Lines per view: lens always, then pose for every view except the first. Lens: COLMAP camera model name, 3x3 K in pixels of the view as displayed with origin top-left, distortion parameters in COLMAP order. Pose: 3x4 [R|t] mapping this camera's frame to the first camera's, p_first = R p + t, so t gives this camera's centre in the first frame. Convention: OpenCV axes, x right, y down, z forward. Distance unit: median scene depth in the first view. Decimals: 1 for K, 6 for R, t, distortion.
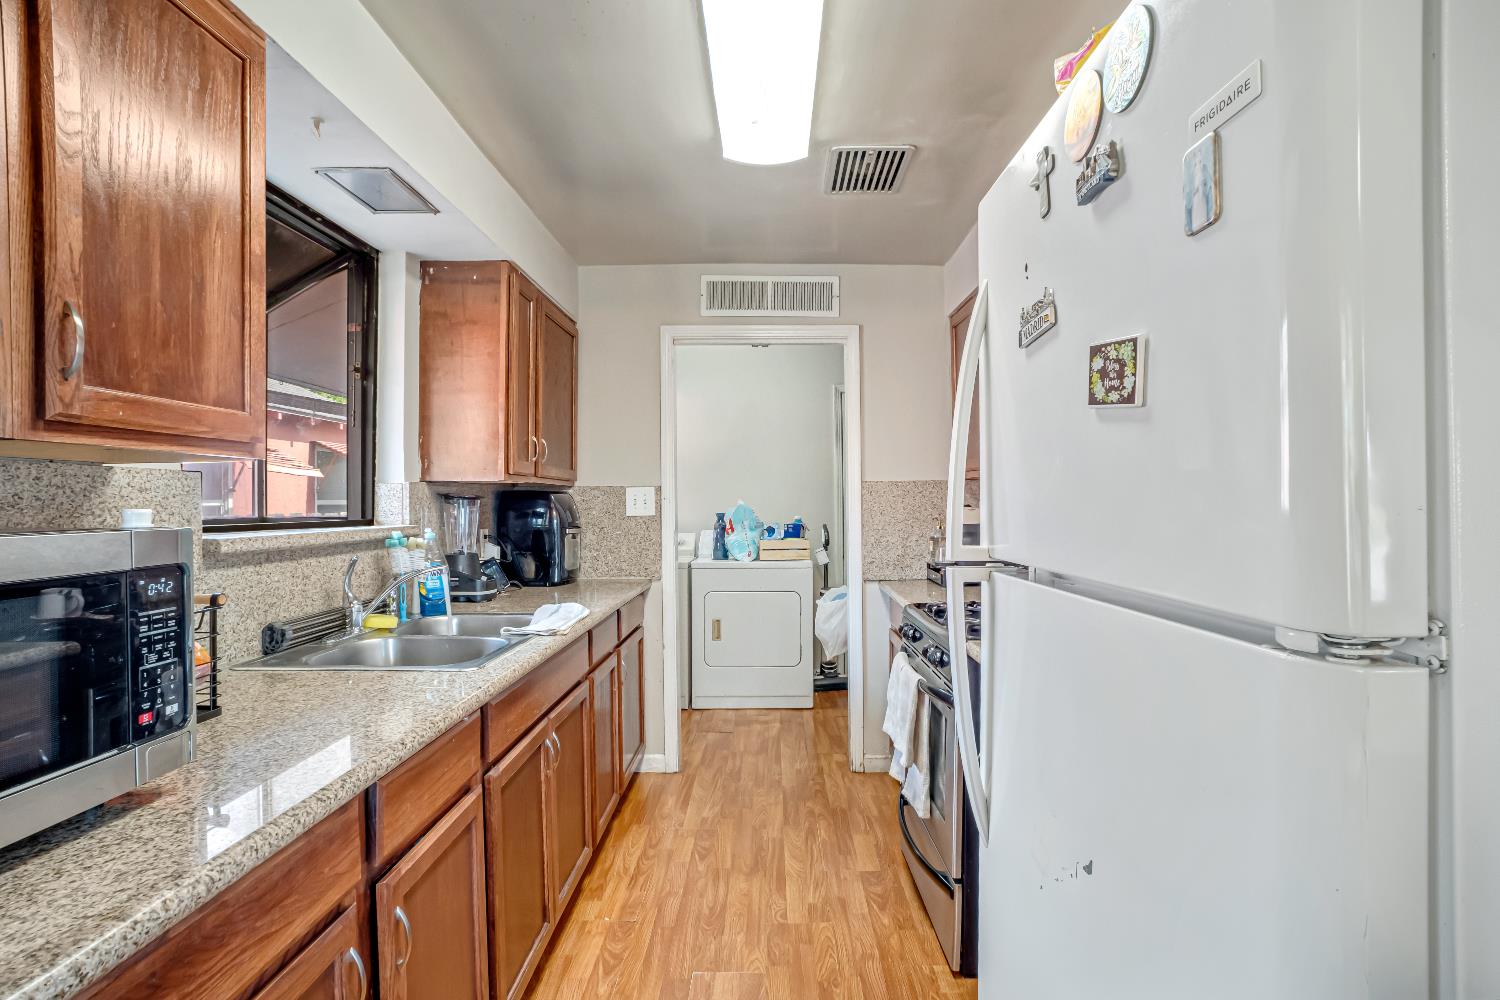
lens RADIAL K [[731.1, 0, 756.5], [0, 731.1, 488.0], [0, 0, 1]] dist [-0.063909, 0.025962]
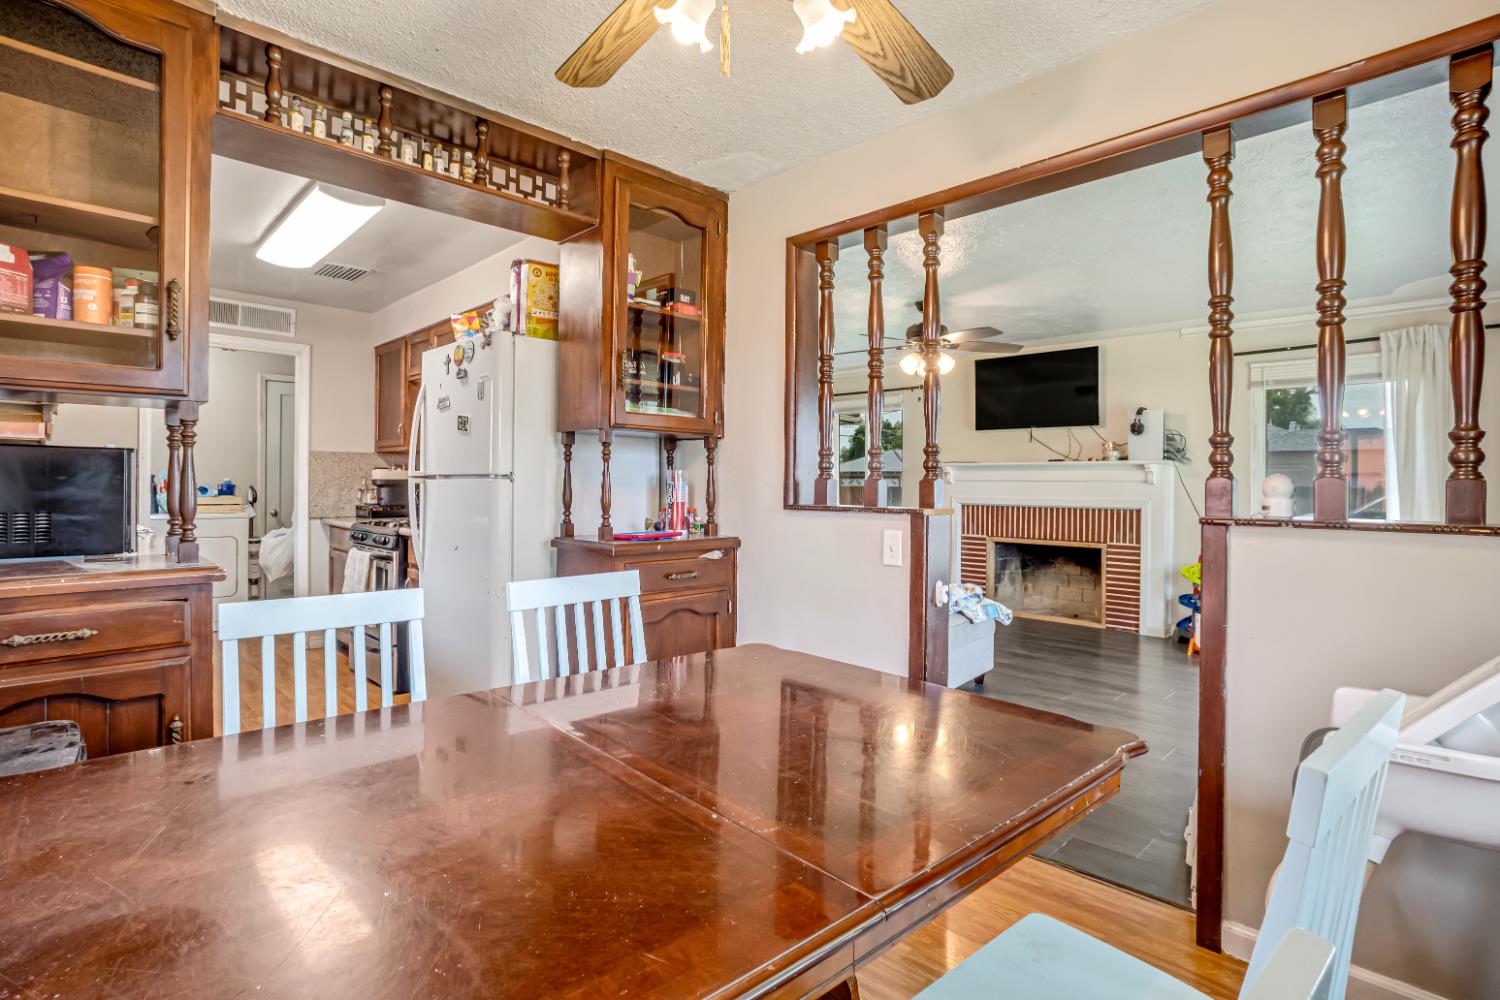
lens RADIAL K [[731.1, 0, 756.5], [0, 731.1, 488.0], [0, 0, 1]] dist [-0.063909, 0.025962]
pose [[0.683187, 0.005492, 0.730223, -0.299532], [-0.022165, 0.999667, 0.013218, 0.027165], [-0.729907, -0.025216, 0.683081, -0.664642]]
